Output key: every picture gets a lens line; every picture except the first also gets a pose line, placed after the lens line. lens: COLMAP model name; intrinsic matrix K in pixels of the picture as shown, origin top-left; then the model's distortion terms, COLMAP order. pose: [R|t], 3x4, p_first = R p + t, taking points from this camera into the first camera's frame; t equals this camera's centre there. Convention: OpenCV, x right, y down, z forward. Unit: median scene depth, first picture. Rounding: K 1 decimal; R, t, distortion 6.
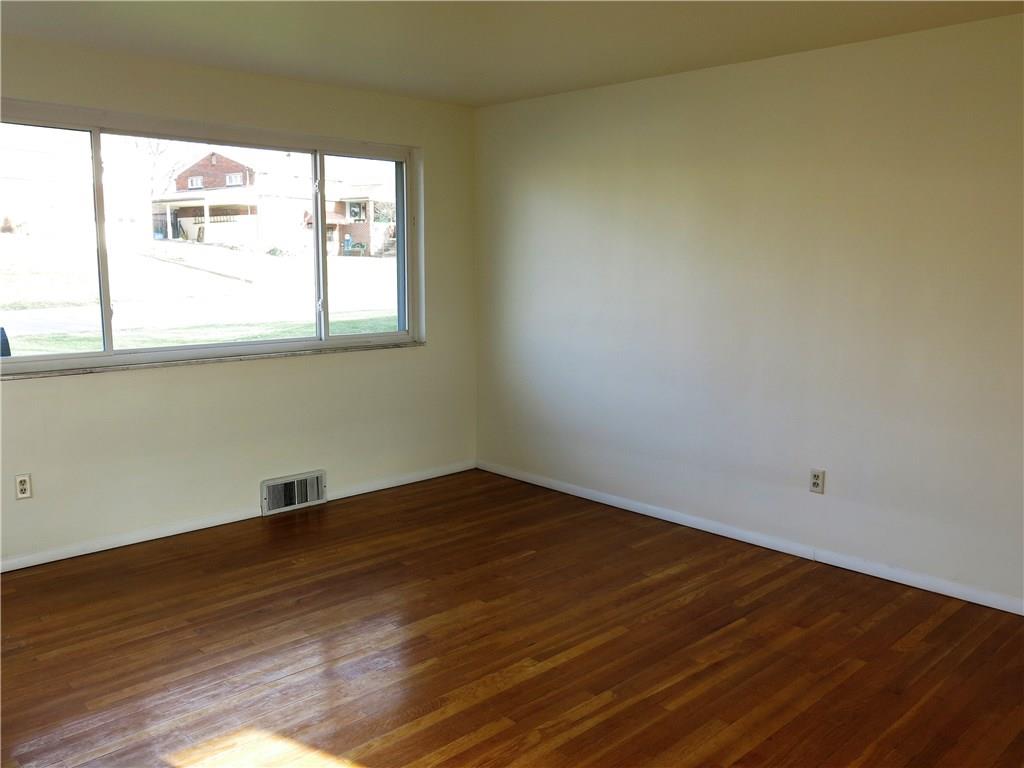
lens RADIAL K [[856.8, 0, 512.0], [0, 856.8, 384.0], [0, 0, 1]] dist [-0.000502, 0.000123]
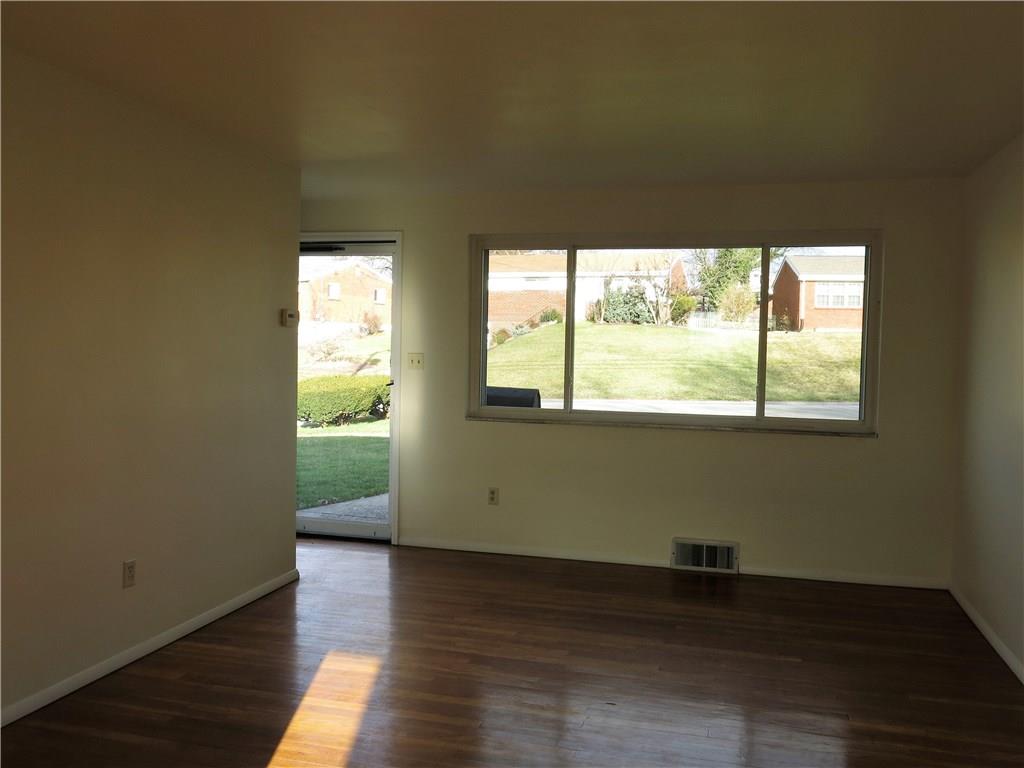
lens RADIAL K [[841.7, 0, 512.0], [0, 841.7, 384.0], [0, 0, 1]] dist [-0.013501, -0.007666]
pose [[0.507968, 0.036385, -0.860607, 0.545585], [-0.142434, 0.988902, -0.042261, -0.008896], [0.849518, 0.144047, 0.507513, 0.230002]]
